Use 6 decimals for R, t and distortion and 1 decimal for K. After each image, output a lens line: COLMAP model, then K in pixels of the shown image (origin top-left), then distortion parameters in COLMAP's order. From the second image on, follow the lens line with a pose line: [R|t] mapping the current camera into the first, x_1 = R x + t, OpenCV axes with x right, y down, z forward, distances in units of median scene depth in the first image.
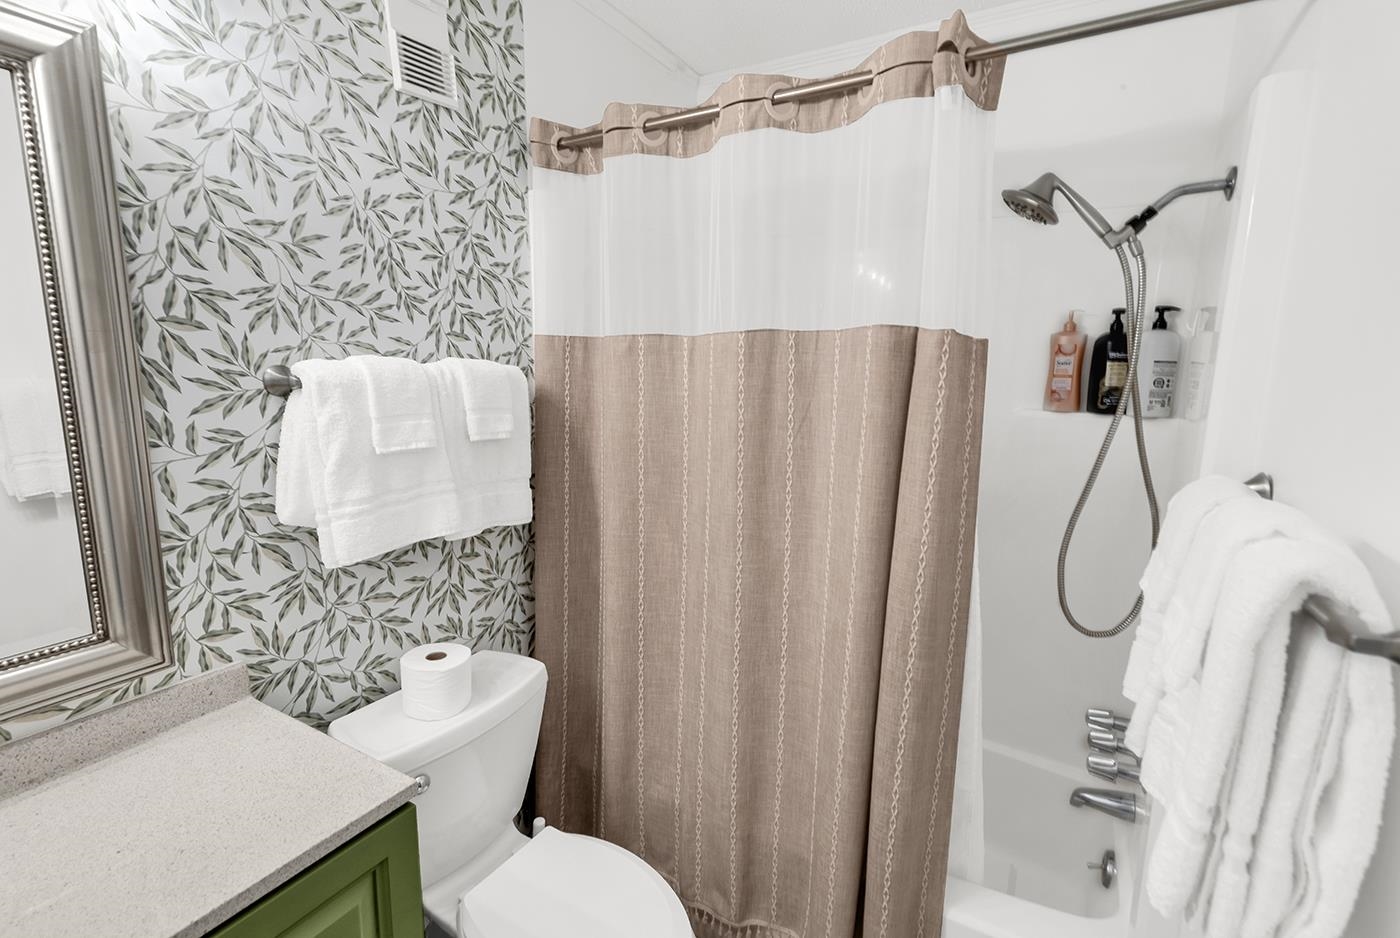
lens RADIAL K [[638.5, 0, 707.1], [0, 638.5, 466.7], [0, 0, 1]] dist [0.007143, -0.000831]
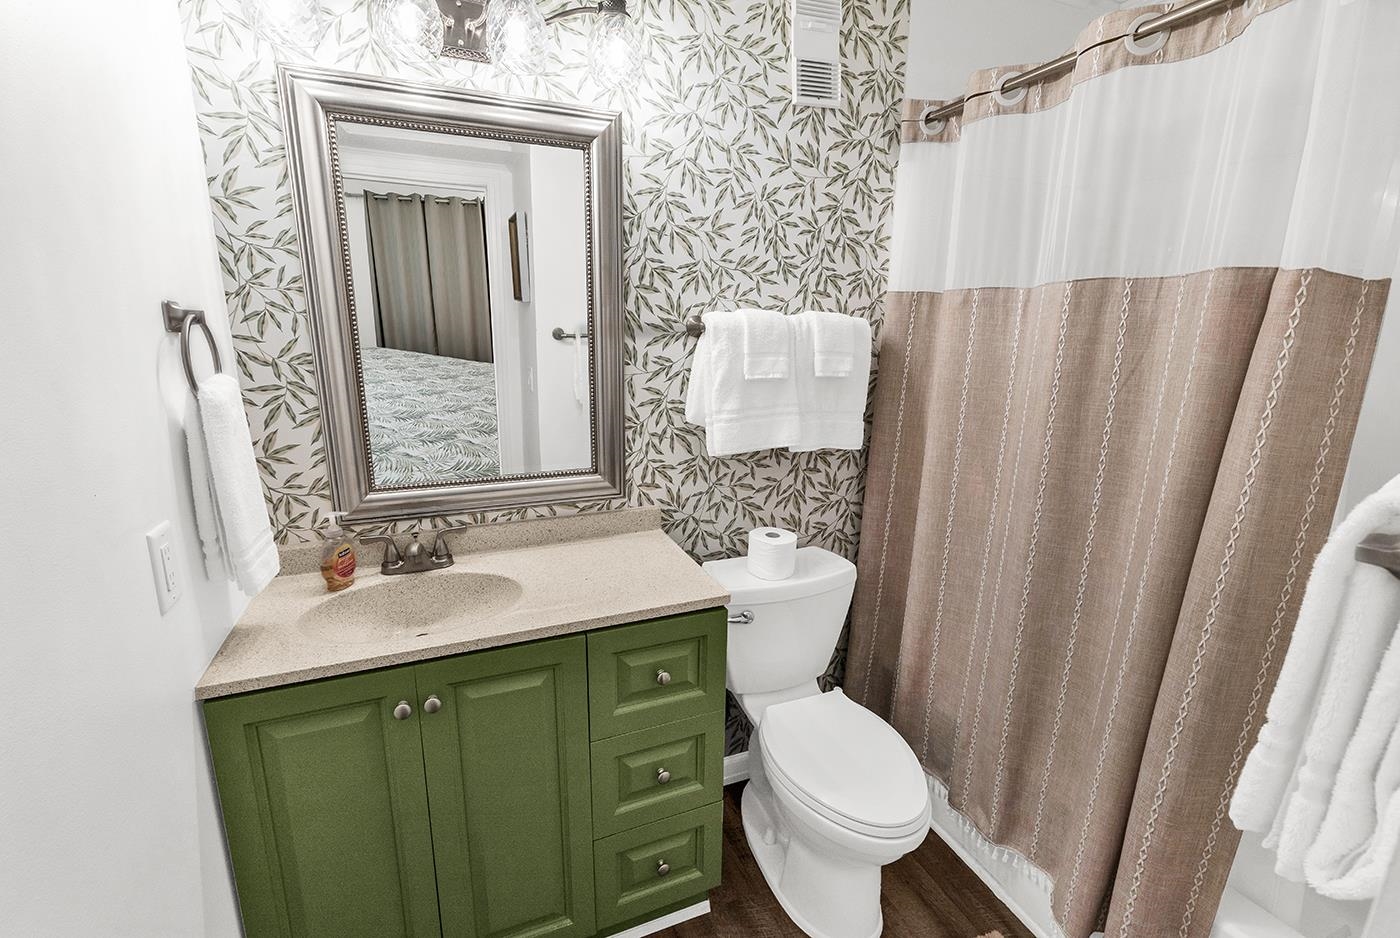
lens RADIAL K [[621.5, 0, 707.7], [0, 621.5, 463.2], [0, 0, 1]] dist [0.003645, -0.002166]
pose [[0.798211, 0.134705, -0.587124, 0.223544], [-0.101912, 0.990824, 0.088774, 0.045511], [0.593695, -0.011025, 0.804615, -0.137902]]
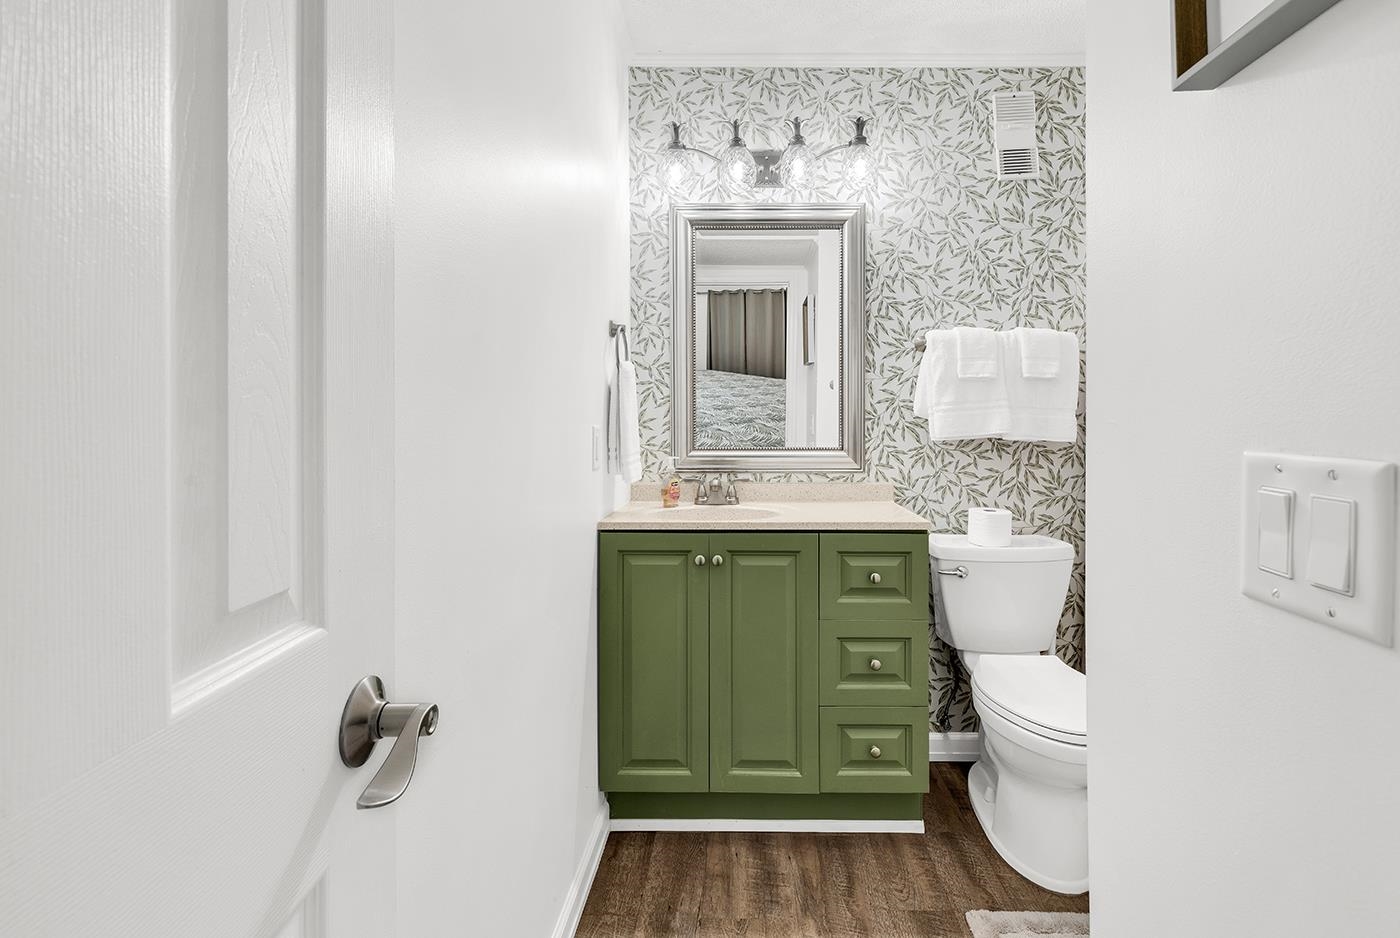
lens RADIAL K [[638.5, 0, 753.4], [0, 638.5, 417.1], [0, 0, 1]] dist [0.007143, -0.000831]
pose [[0.498815, -0.019858, -0.866481, 0.688830], [-0.132080, 0.986319, -0.098640, 0.313401], [0.856586, 0.163648, 0.489367, -0.327882]]
